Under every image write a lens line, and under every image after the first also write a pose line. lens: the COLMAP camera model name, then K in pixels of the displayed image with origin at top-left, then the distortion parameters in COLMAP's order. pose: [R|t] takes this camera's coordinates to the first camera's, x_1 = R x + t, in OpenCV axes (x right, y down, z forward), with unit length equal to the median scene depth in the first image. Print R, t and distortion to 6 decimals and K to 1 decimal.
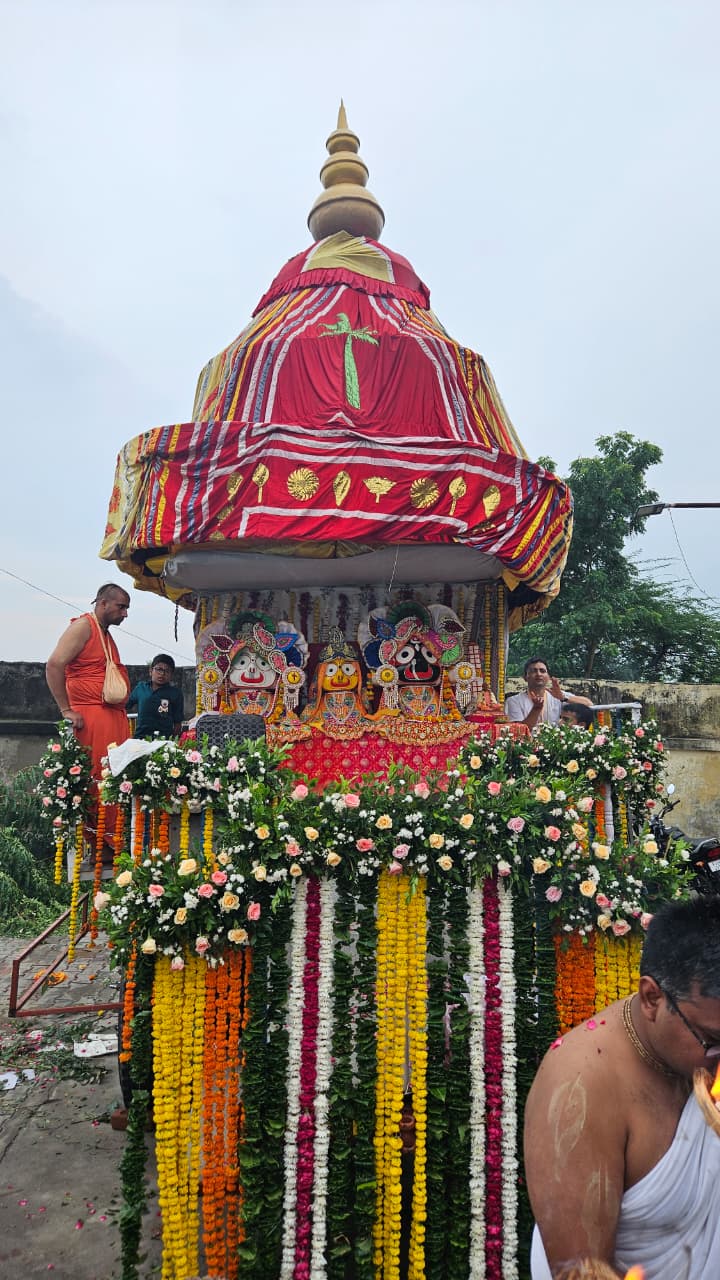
lens RADIAL K [[894.9, 0, 336.2], [0, 894.9, 630.0], [0, 0, 1]] dist [0.061004, -0.055732]
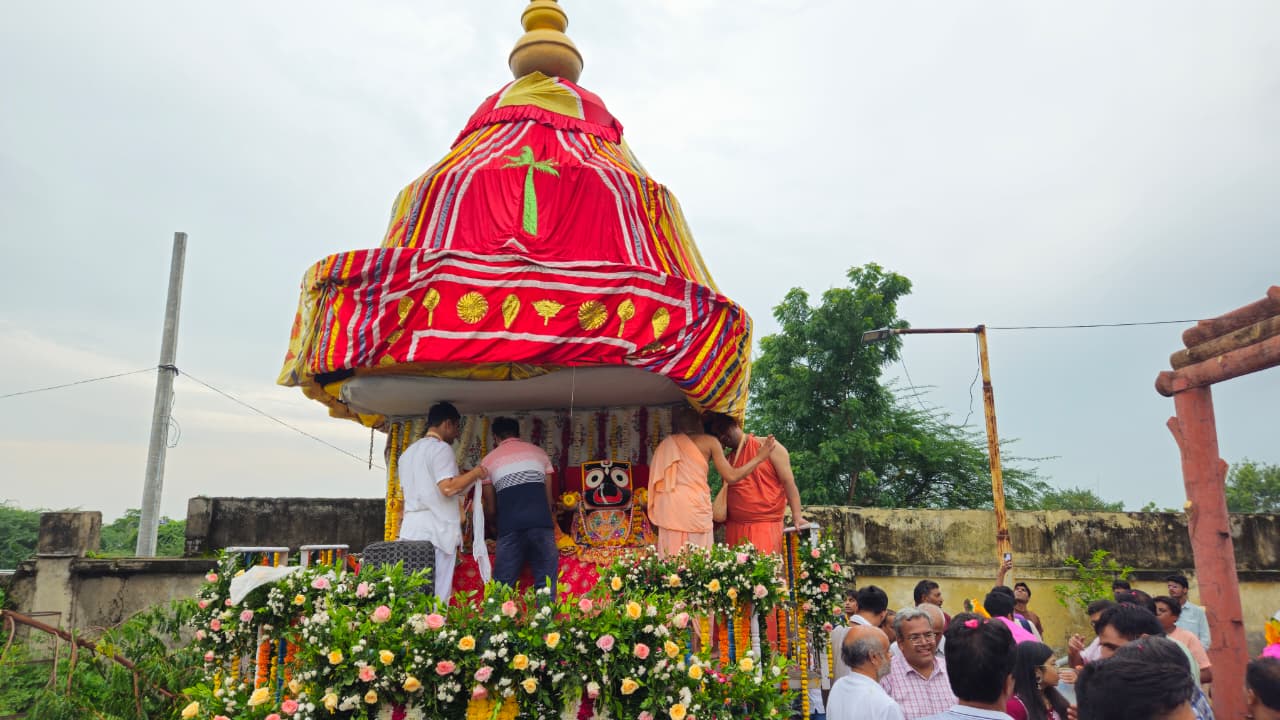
lens RADIAL K [[894.9, 0, 640.0], [0, 894.9, 366.0], [0, 0, 1]] dist [0.061004, -0.055732]
pose [[0.999781, -0.011195, 0.017687, 0.134248], [0.013049, 0.994017, -0.108440, 0.014825], [-0.016367, 0.108648, 0.993946, -0.000482]]
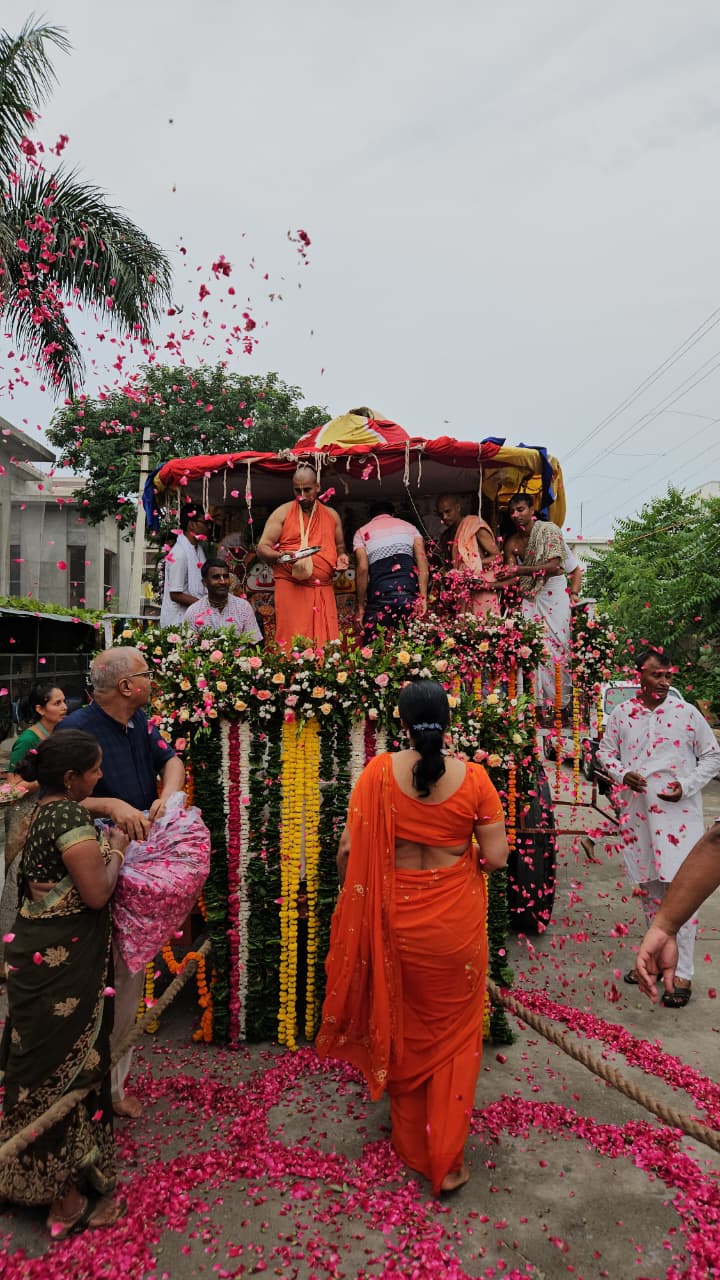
lens RADIAL K [[894.9, 0, 326.9], [0, 894.9, 644.3], [0, 0, 1]] dist [0.061004, -0.055732]
pose [[0.988768, -0.004917, -0.149377, 0.187825], [0.020083, 0.994766, 0.100187, 0.021638], [0.148102, -0.102061, 0.983692, -0.155019]]
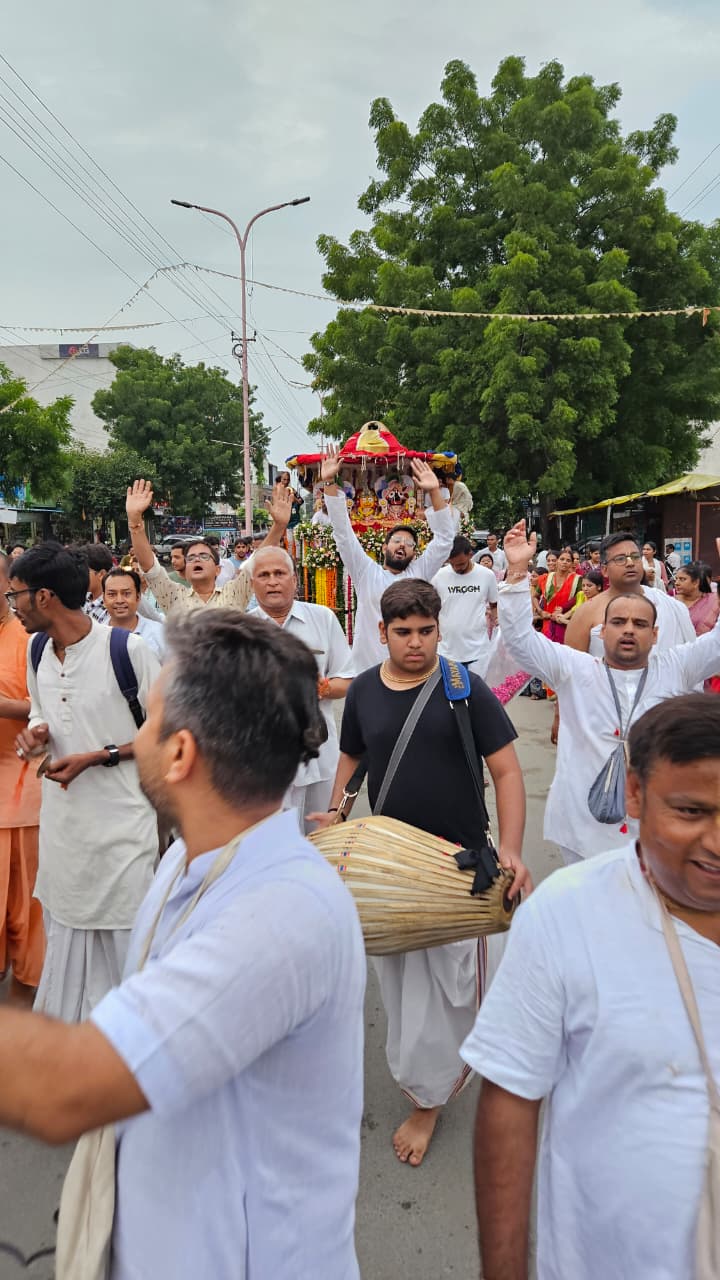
lens RADIAL K [[894.9, 0, 313.7], [0, 894.9, 641.4], [0, 0, 1]] dist [0.061004, -0.055732]
pose [[0.994084, 0.020263, -0.106708, 0.157858], [0.004675, 0.973551, 0.228422, -0.177254], [0.108514, -0.227570, 0.967697, -1.885554]]
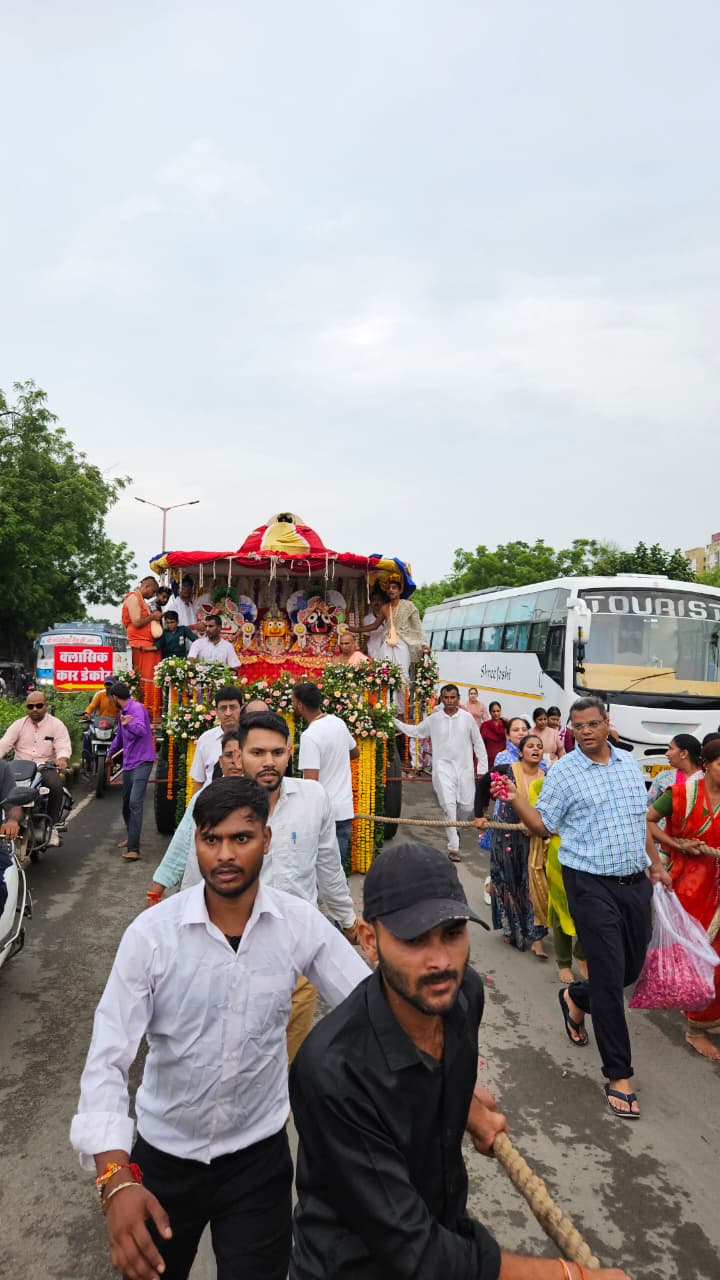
lens RADIAL K [[894.9, 0, 367.7], [0, 894.9, 645.5], [0, 0, 1]] dist [0.061004, -0.055732]
pose [[0.996806, 0.036357, 0.071108, 0.075805], [-0.042681, 0.995069, 0.089536, -0.099311], [-0.067502, -0.092285, 0.993442, -0.950707]]
